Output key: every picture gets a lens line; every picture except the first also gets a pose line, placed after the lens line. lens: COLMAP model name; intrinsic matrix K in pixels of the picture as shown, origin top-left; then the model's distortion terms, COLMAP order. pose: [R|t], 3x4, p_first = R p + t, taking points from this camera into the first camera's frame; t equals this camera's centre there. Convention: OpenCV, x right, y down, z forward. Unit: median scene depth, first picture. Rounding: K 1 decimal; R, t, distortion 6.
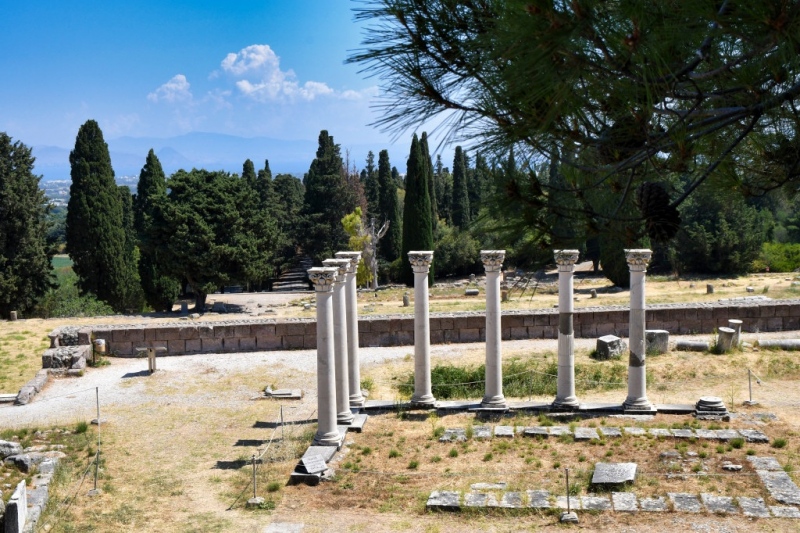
lens RADIAL K [[1029.4, 0, 395.3], [0, 1029.4, 262.3], [0, 0, 1]] dist [0.079532, 0.000000]
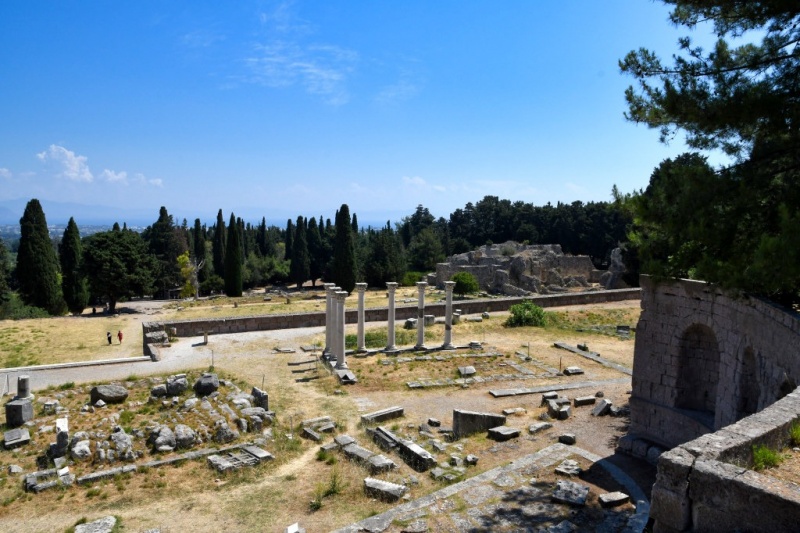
lens RADIAL K [[580.0, 0, 399.5], [0, 580.0, 268.9], [0, 0, 1]] dist [-0.093377, 0.009670]
pose [[0.927106, -0.000598, 0.374798, -0.270889], [0.008005, 0.999802, -0.018206, -0.012759], [-0.374713, 0.019879, 0.926928, -0.150556]]
